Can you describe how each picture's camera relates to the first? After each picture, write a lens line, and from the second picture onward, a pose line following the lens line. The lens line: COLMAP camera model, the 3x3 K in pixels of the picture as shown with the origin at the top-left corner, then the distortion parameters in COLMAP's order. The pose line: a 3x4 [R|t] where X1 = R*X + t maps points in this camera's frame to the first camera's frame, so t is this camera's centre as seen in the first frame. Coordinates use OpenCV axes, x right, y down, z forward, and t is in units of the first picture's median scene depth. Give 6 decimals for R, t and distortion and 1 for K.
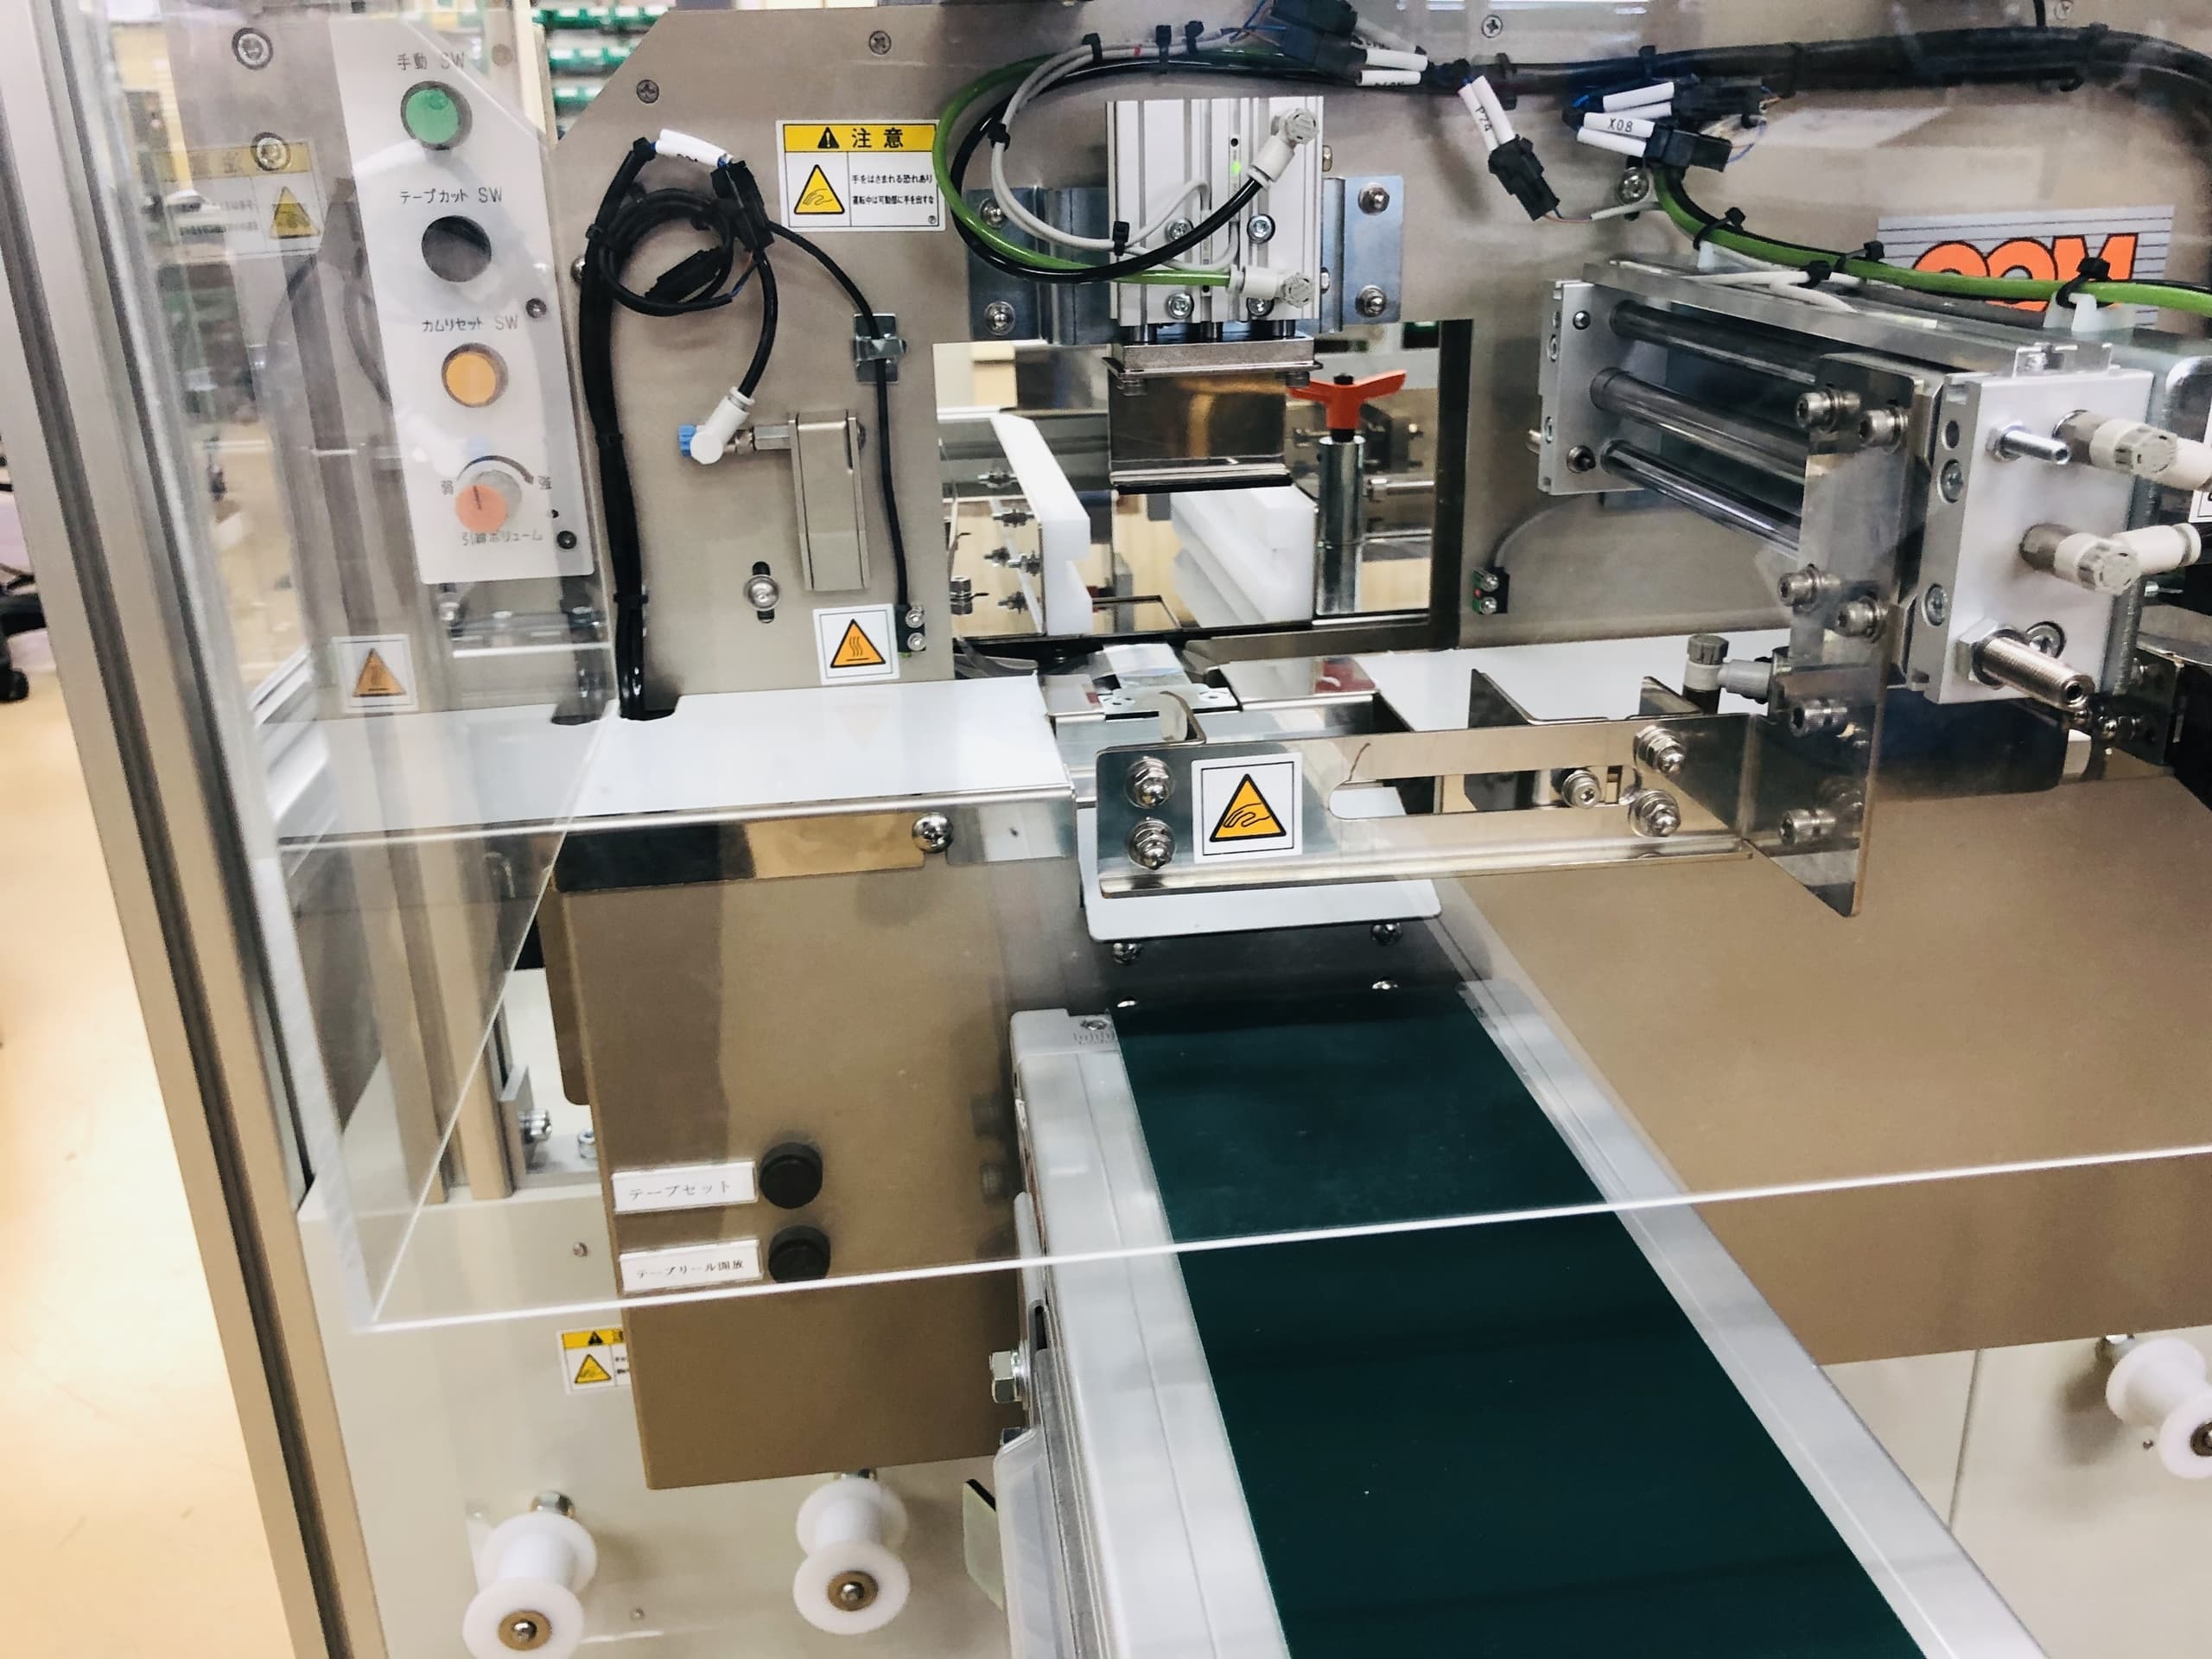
lens RADIAL K [[1837.0, 0, 1107.8], [0, 1837.0, 824.9], [0, 0, 1]] dist [0.027523, -0.045168]
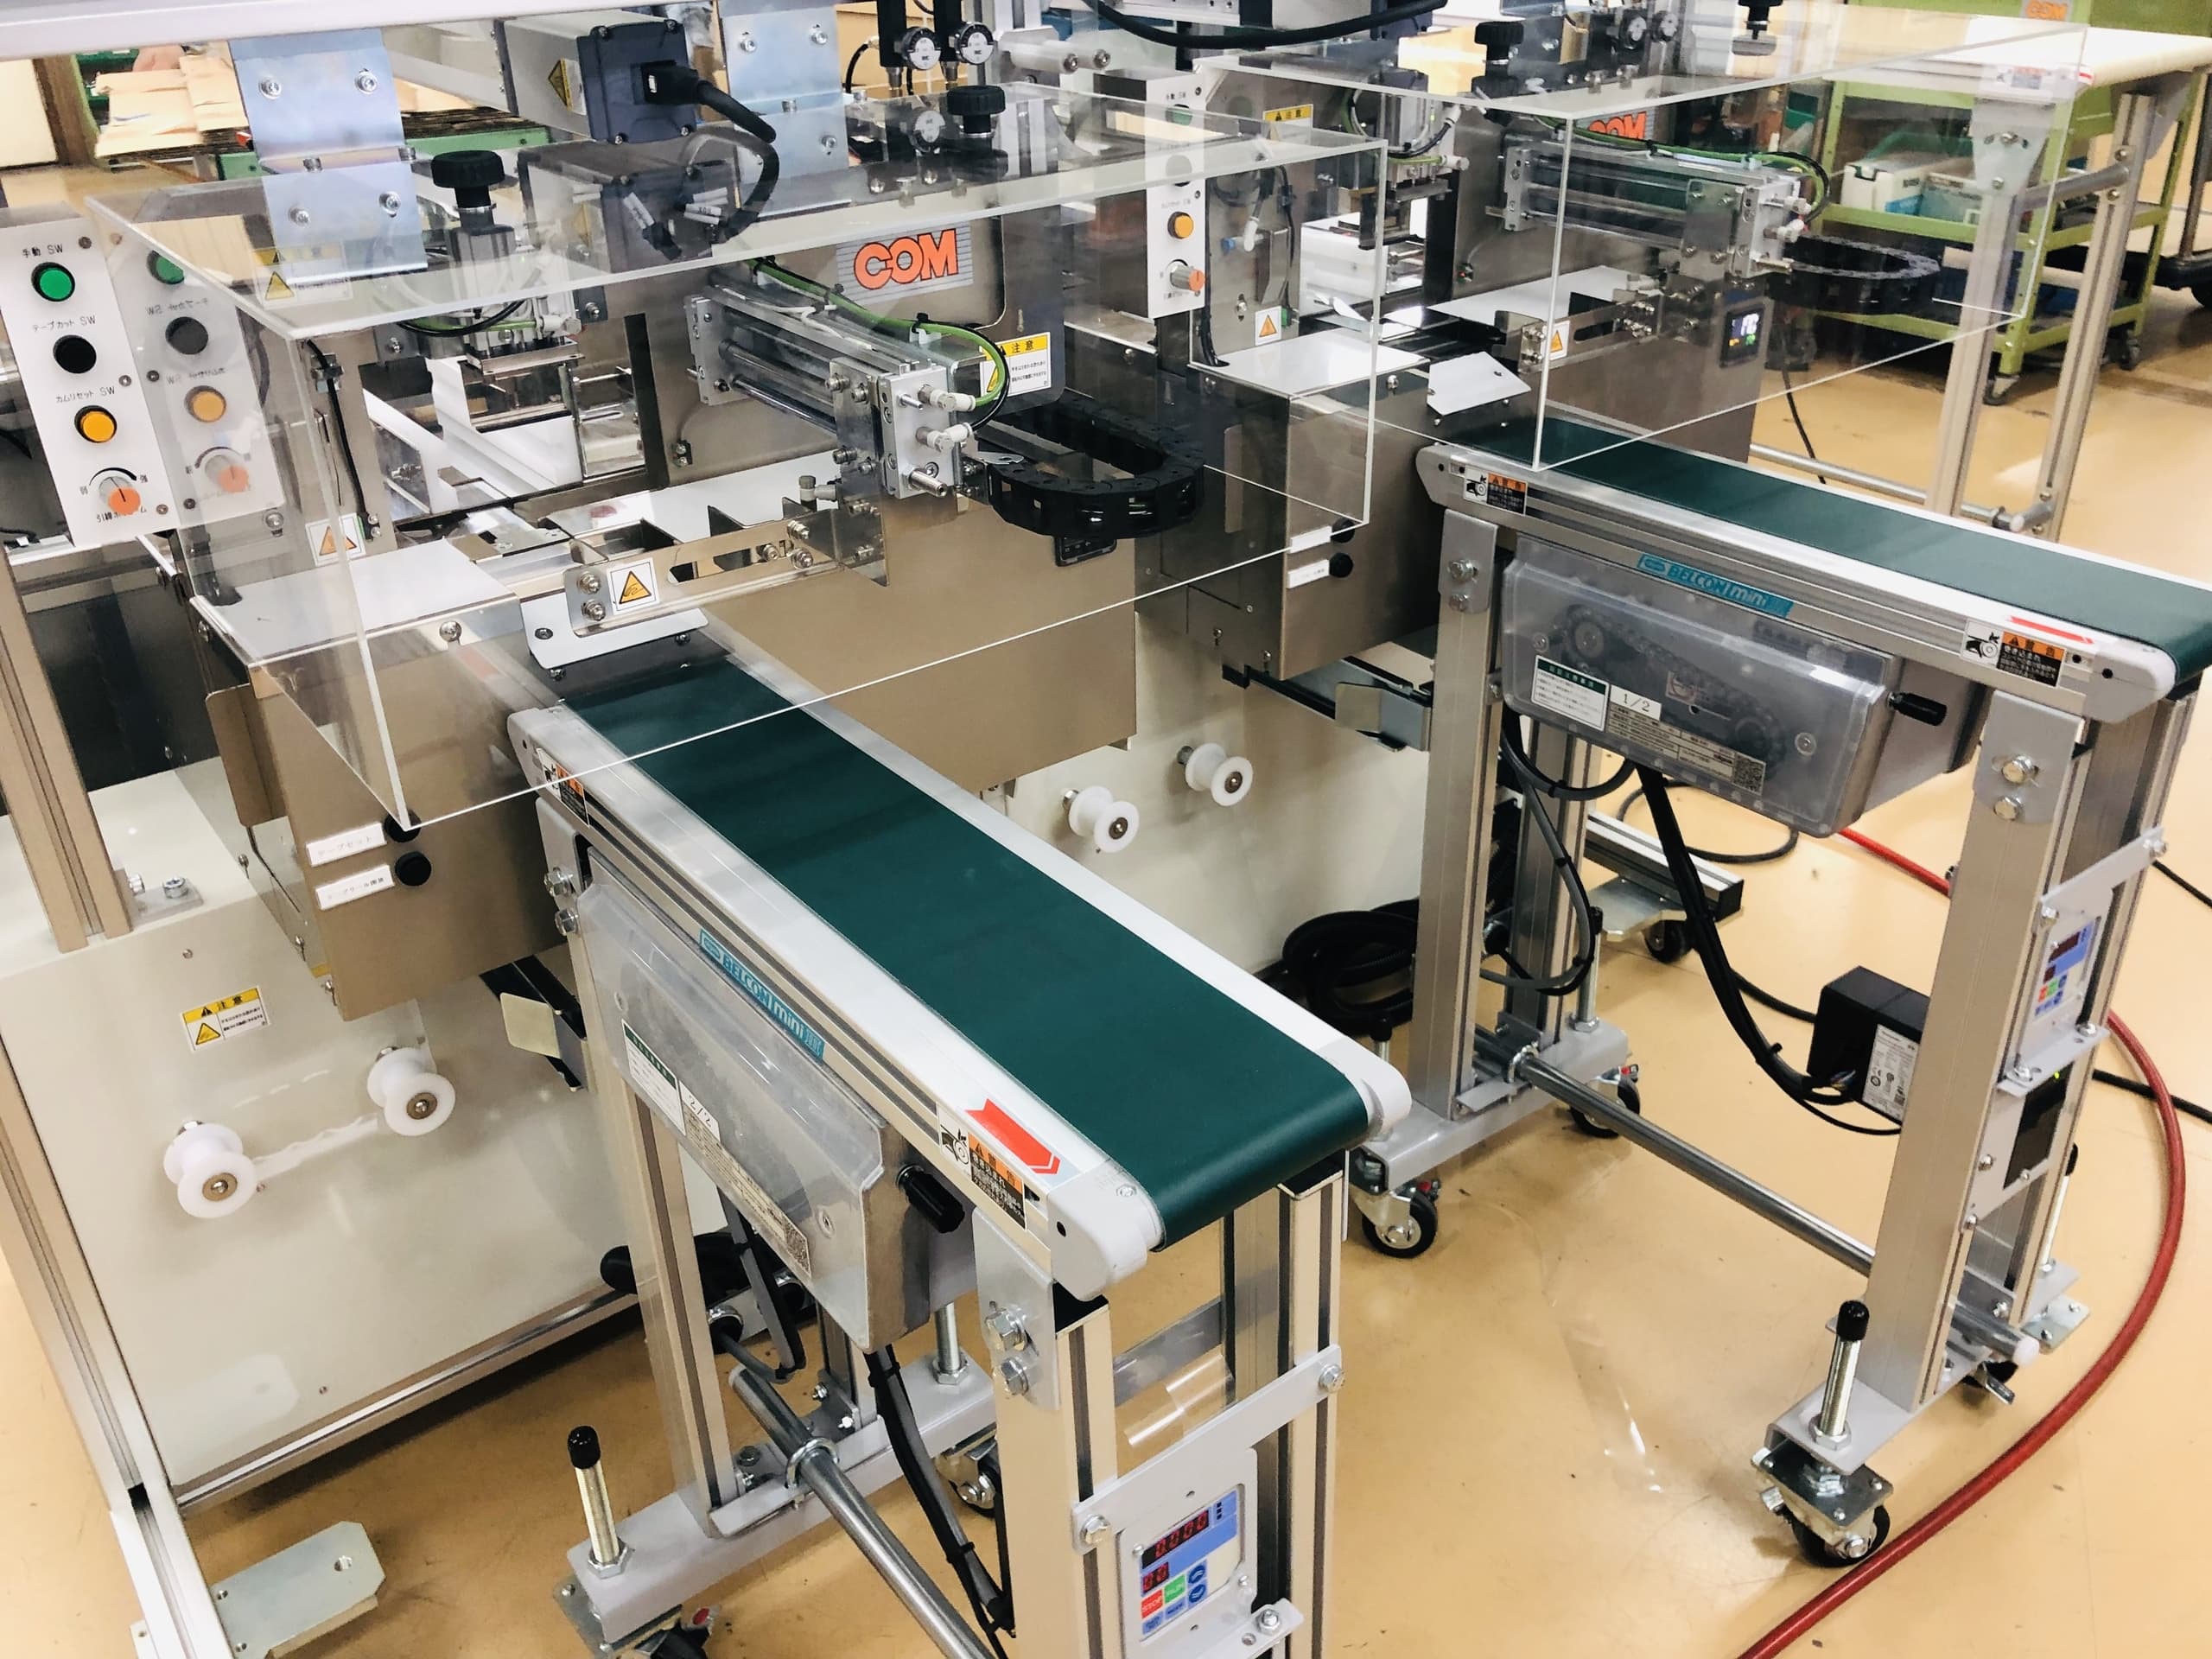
lens RADIAL K [[1837.0, 0, 1121.5], [0, 1837.0, 816.6], [0, 0, 1]] dist [0.027523, -0.045168]
pose [[0.864889, -0.234367, 0.443891, -0.407392], [0.175359, 0.969665, 0.170293, -0.013064], [-0.470337, -0.069444, 0.879751, -1.108437]]
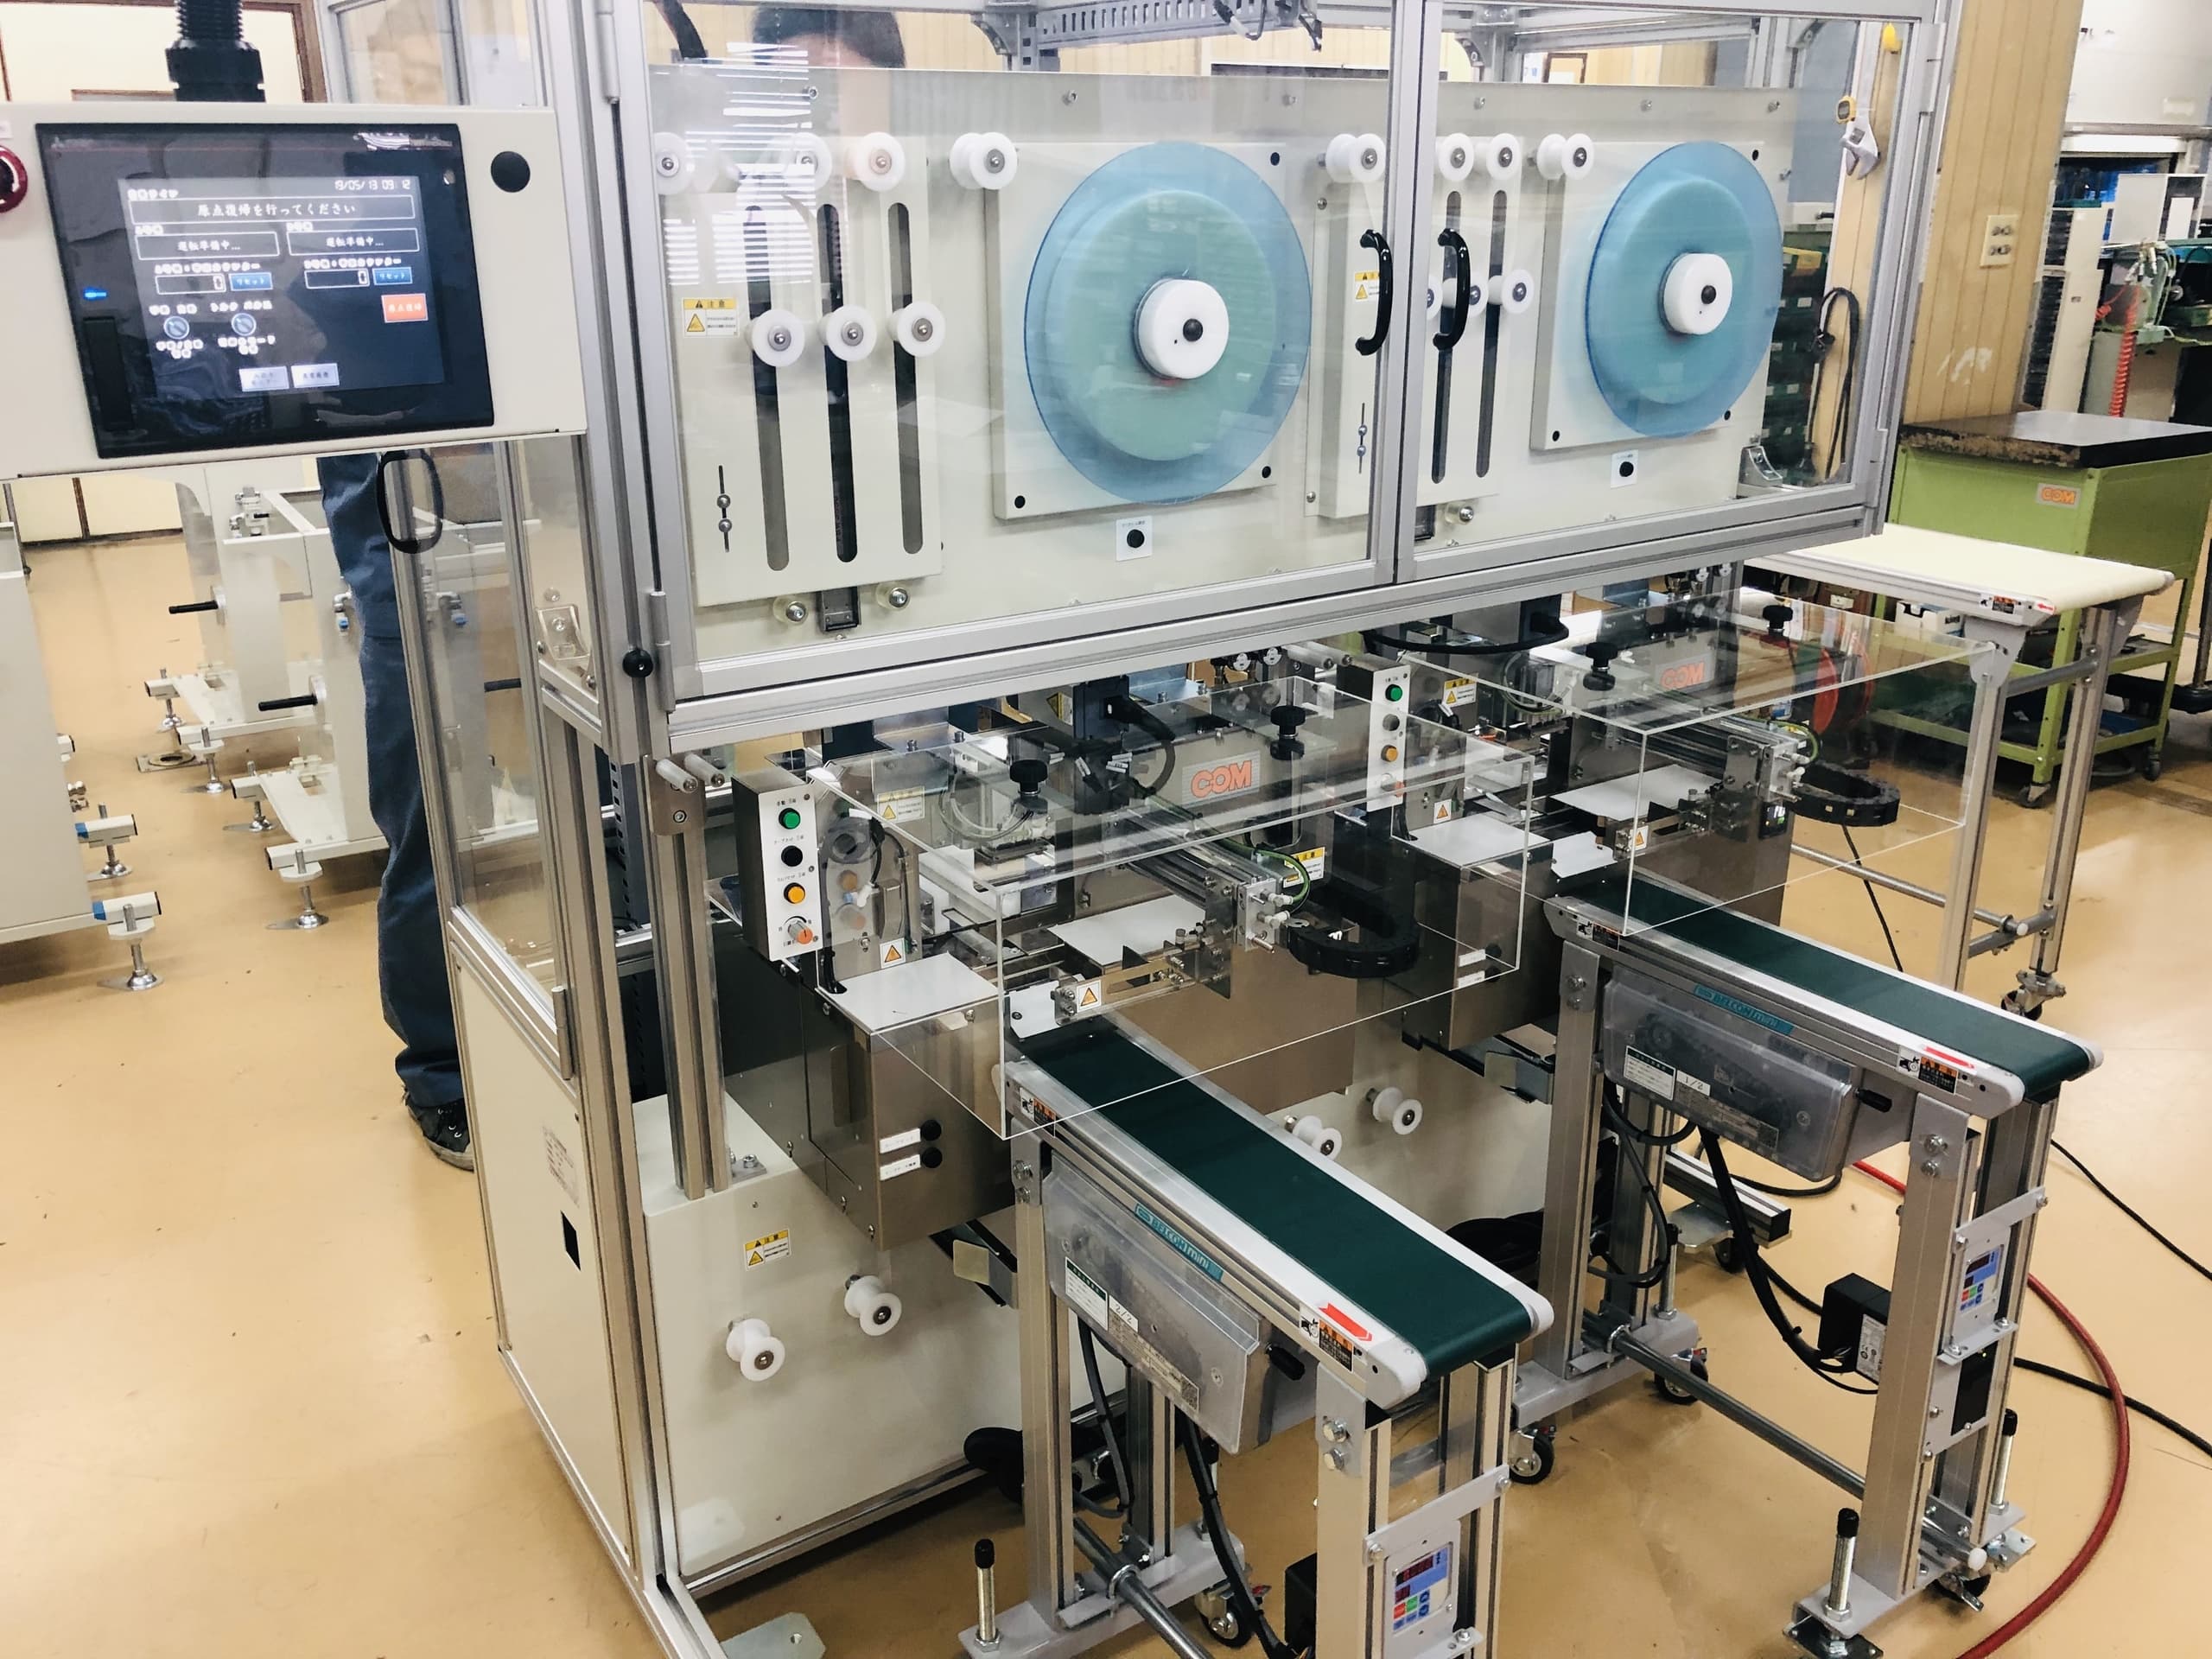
lens RADIAL K [[1837.0, 0, 1112.7], [0, 1837.0, 793.8], [0, 0, 1]] dist [0.027523, -0.045168]
pose [[0.897184, -0.121664, 0.424570, -1.261821], [0.138101, 0.990386, -0.008027, -0.340595], [-0.419511, 0.065835, 0.905360, -2.194337]]
